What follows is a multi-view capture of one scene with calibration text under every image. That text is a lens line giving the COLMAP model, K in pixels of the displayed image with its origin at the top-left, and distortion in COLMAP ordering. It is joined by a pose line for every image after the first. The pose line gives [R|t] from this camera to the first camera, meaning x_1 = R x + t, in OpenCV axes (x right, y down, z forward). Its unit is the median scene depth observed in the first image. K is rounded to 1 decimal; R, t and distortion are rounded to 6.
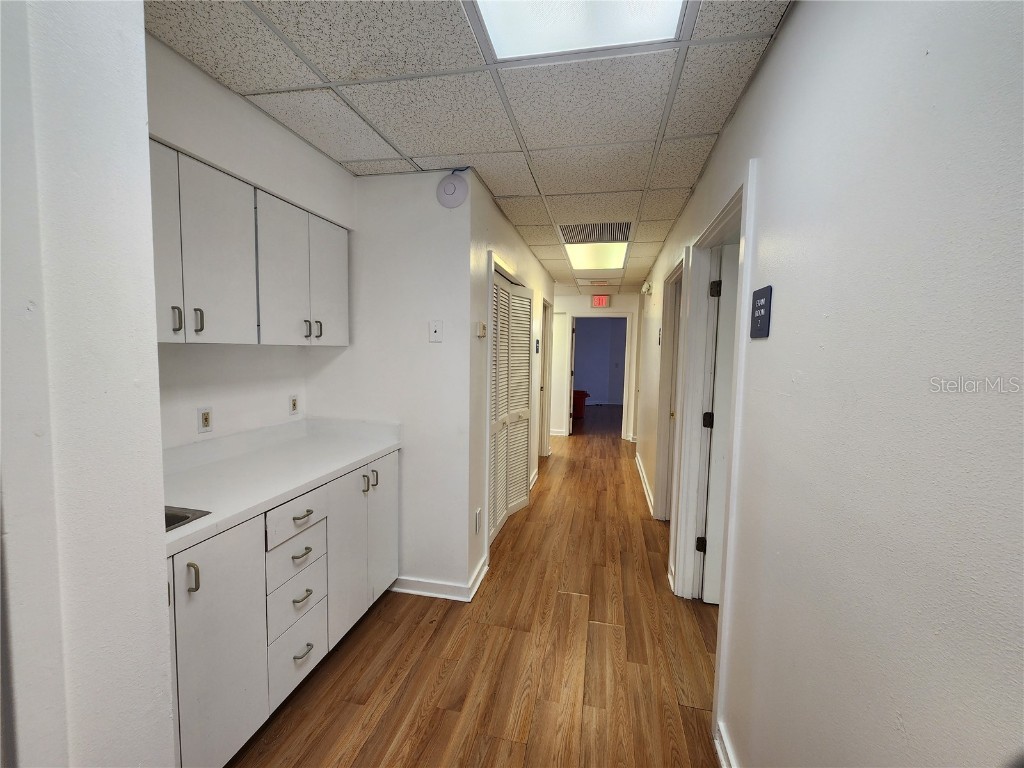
lens RADIAL K [[418.3, 0, 512.0], [0, 418.3, 384.0], [0, 0, 1]] dist [0.000862, 0.000192]
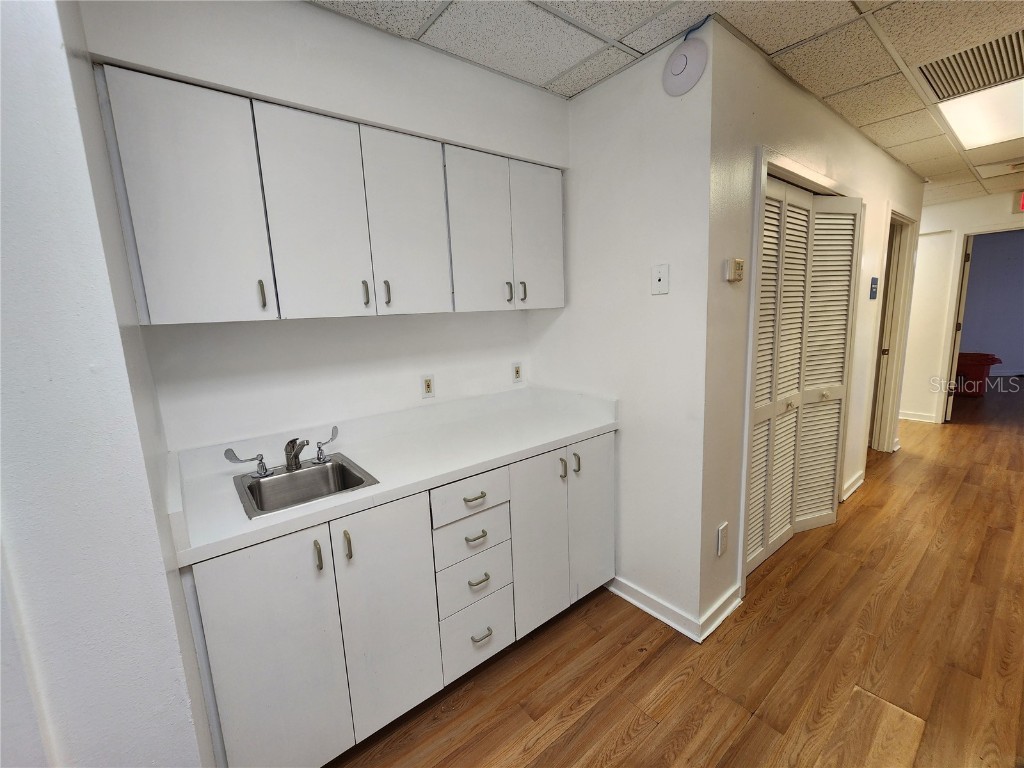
lens RADIAL K [[420.5, 0, 509.8], [0, 420.5, 383.9], [0, 0, 1]] dist [-0.001951, 0.000722]
pose [[0.771241, 0.049019, -0.634654, 0.090834], [0.010080, 0.995965, 0.089174, -0.011196], [0.636464, -0.075172, 0.767635, 0.240443]]
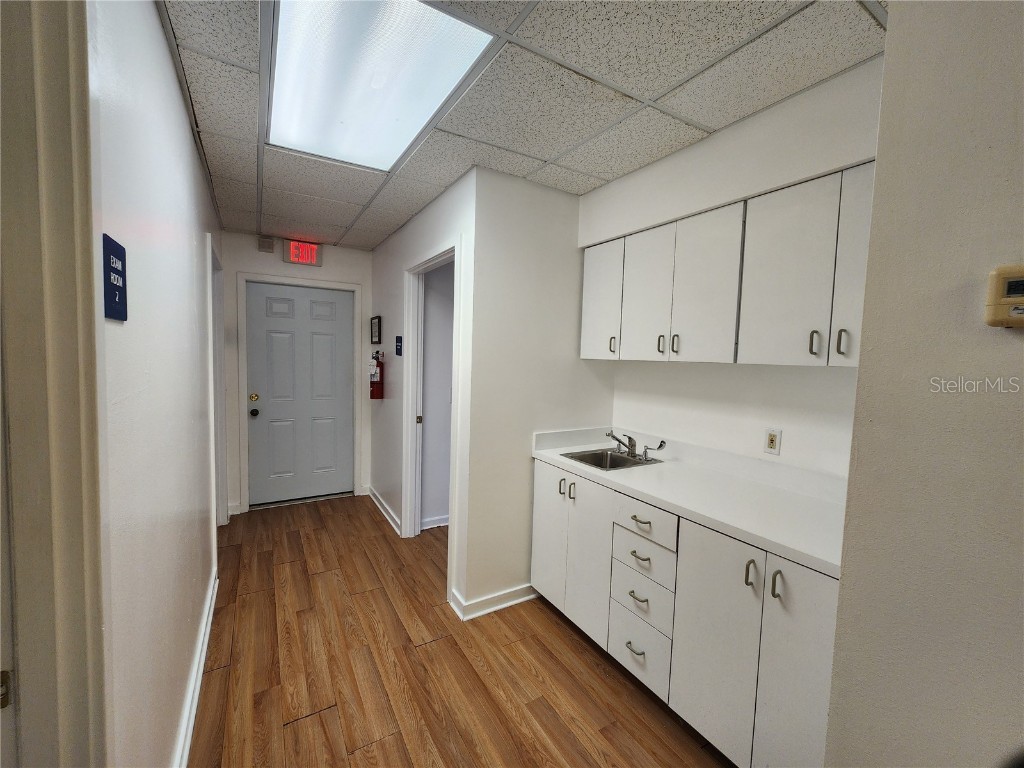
lens RADIAL K [[421.9, 0, 511.3], [0, 421.9, 382.7], [0, 0, 1]] dist [0.002812, 0.000339]
pose [[-0.726070, 0.001240, -0.687620, 0.322583], [-0.099815, 0.989217, 0.107181, -0.076783], [0.680338, 0.146455, -0.718117, 1.009556]]
